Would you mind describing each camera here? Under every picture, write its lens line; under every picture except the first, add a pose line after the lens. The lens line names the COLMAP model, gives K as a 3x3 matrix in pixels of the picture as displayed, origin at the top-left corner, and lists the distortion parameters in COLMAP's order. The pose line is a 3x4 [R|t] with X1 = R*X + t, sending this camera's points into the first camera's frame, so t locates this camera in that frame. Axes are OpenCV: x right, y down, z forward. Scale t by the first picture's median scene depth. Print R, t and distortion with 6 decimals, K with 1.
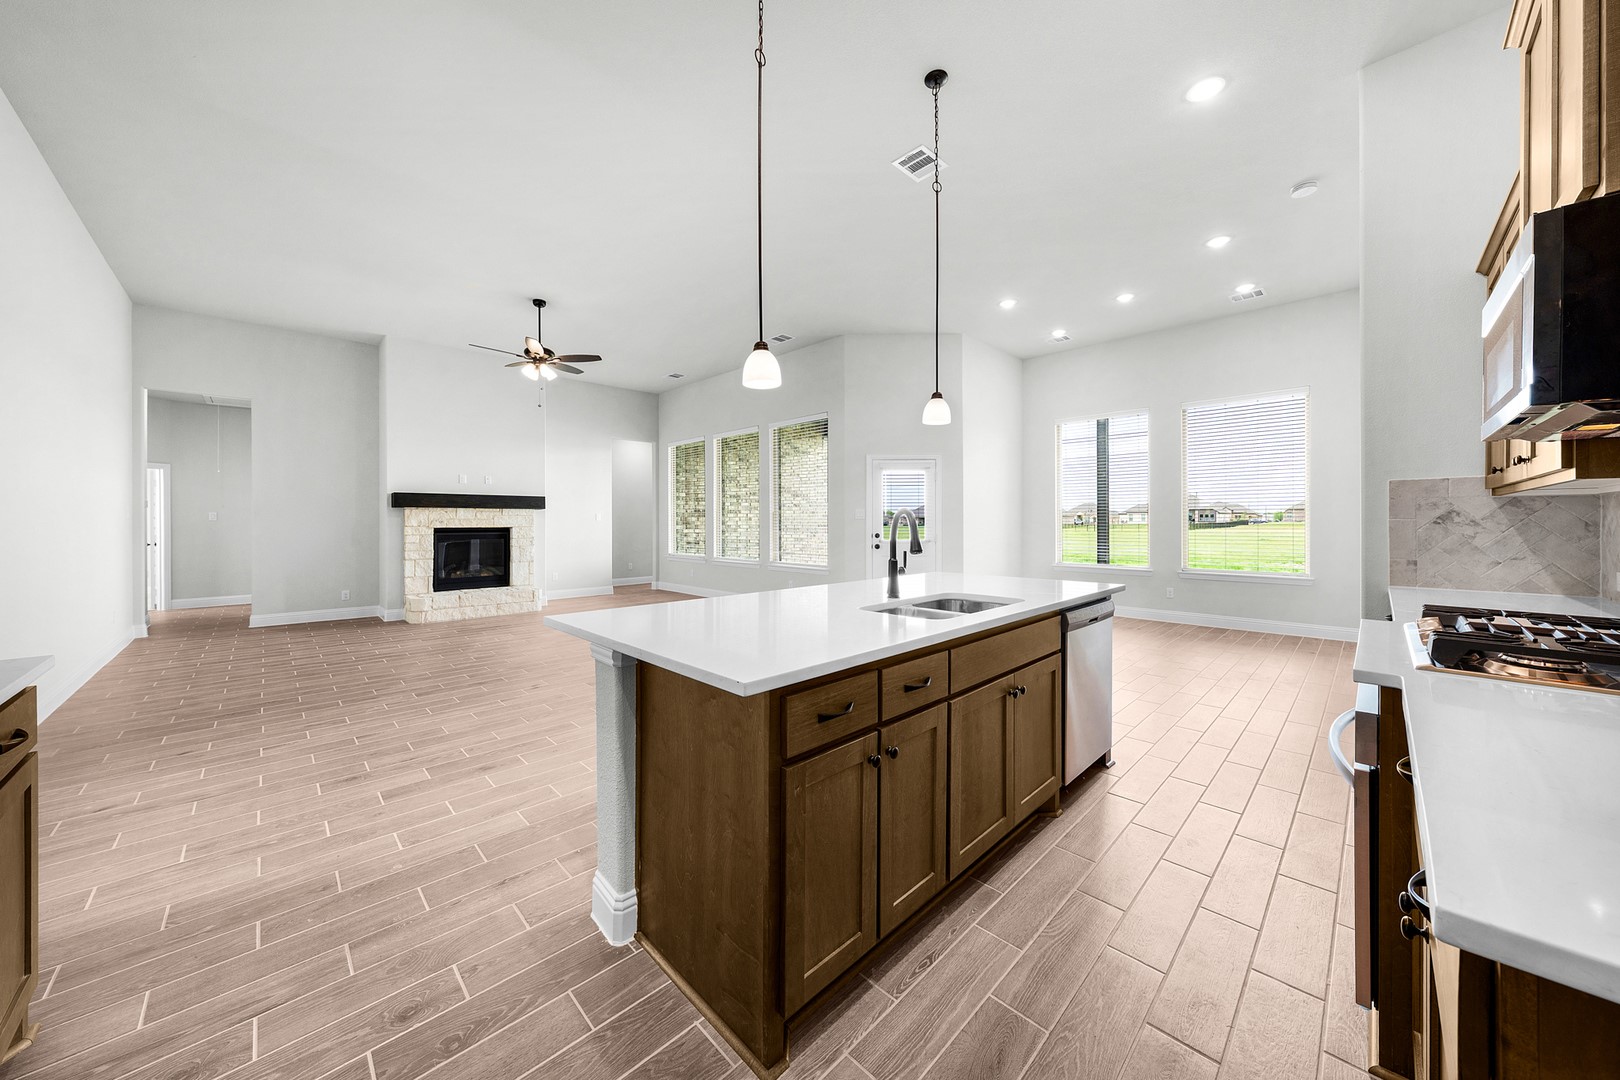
lens RADIAL K [[557.7, 0, 803.2], [0, 557.7, 523.1], [0, 0, 1]] dist [0.000976, 0.000061]
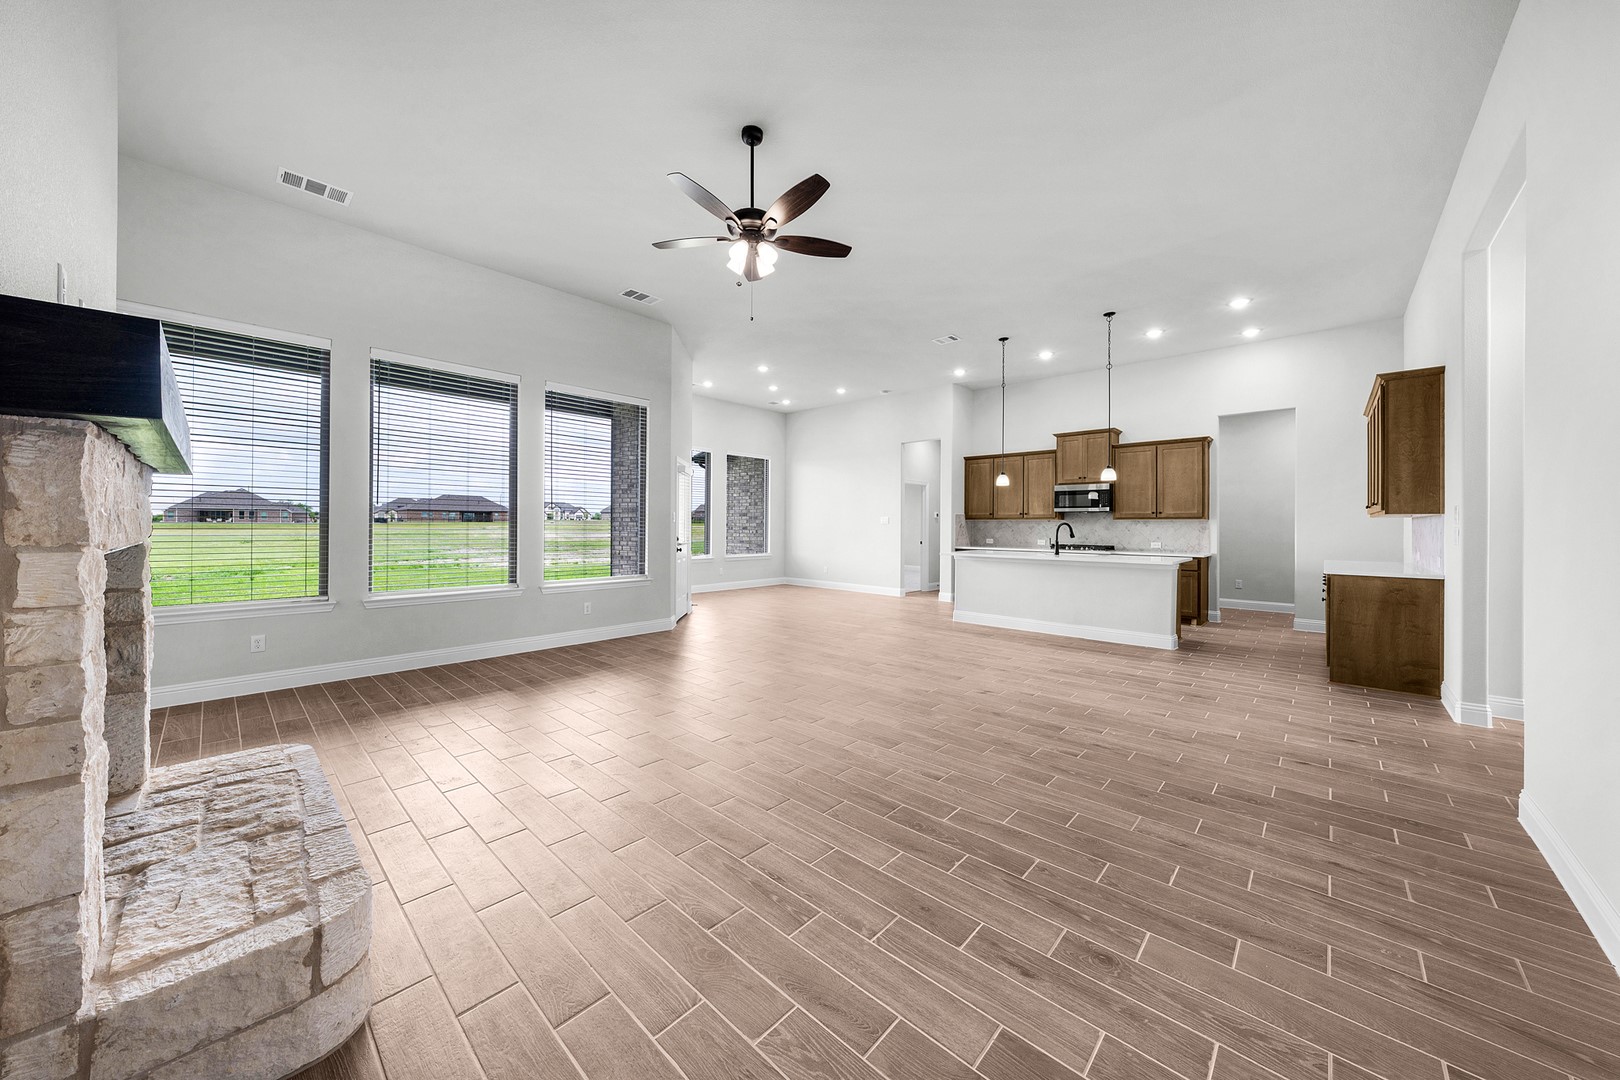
lens RADIAL K [[557.7, 0, 803.2], [0, 557.7, 523.1], [0, 0, 1]] dist [0.000976, 0.000061]
pose [[-0.045816, 0.005414, 0.998935, -0.841111], [-0.003613, 0.999978, -0.005585, -0.000961], [-0.998943, -0.003865, -0.045796, 0.790090]]
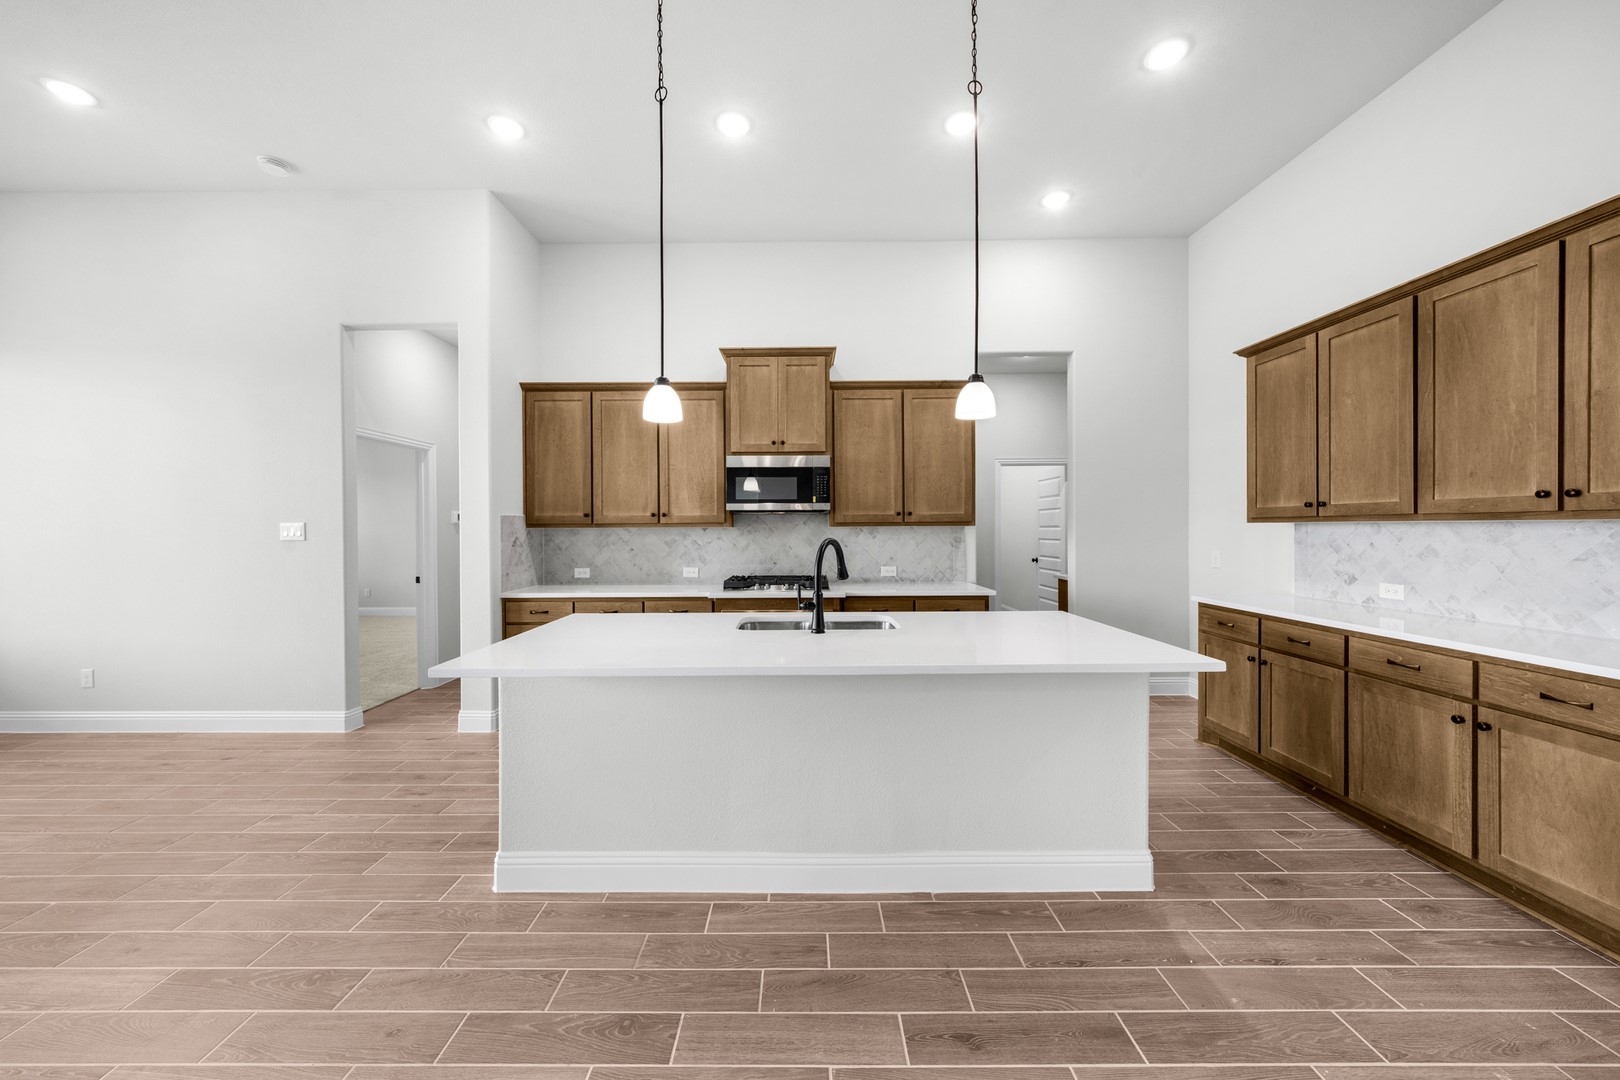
lens RADIAL K [[566.5, 0, 801.0], [0, 566.5, 531.6], [0, 0, 1]] dist [-0.000683, -0.000026]
pose [[-0.714094, 0.000785, 0.700049, -0.164268], [0.008372, 0.999937, 0.007419, -0.015404], [-0.700000, 0.011158, -0.714056, 0.568801]]
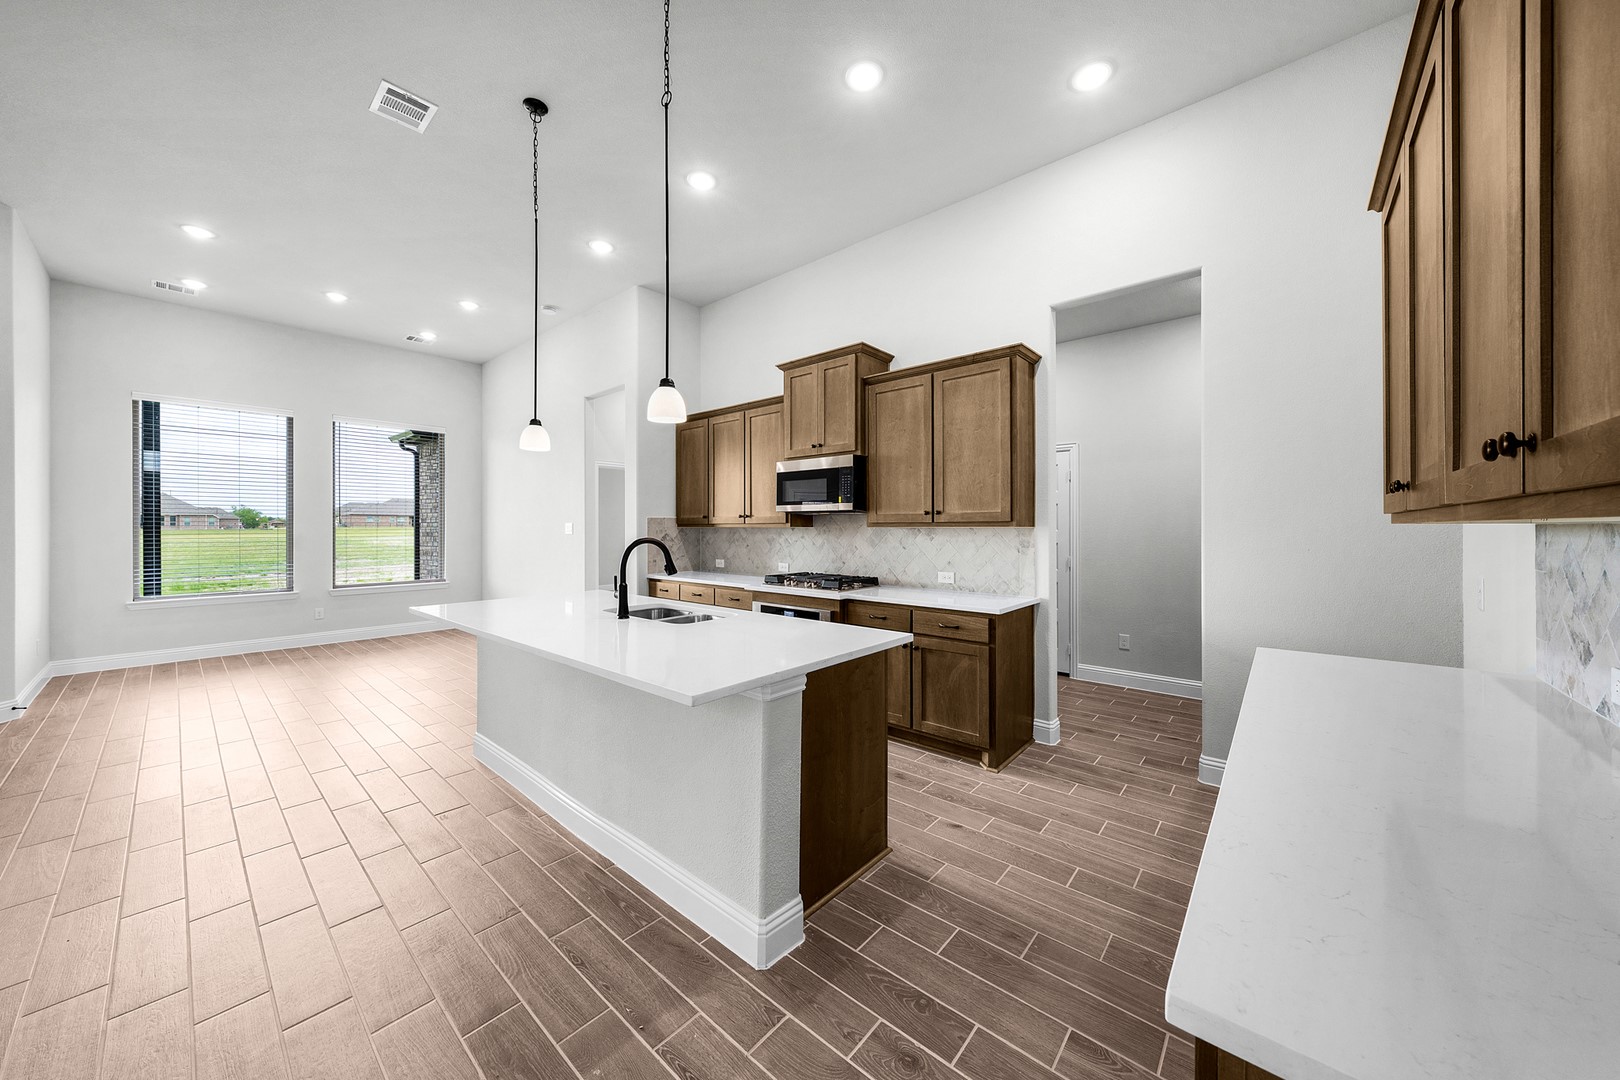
lens RADIAL K [[557.2, 0, 806.0], [0, 557.2, 527.0], [0, 0, 1]] dist [-0.000925, 0.000032]
pose [[-0.083100, 0.003655, 0.996535, -0.323940], [0.002596, 0.999991, -0.003451, -0.014208], [-0.996538, 0.002300, -0.083108, 0.242795]]
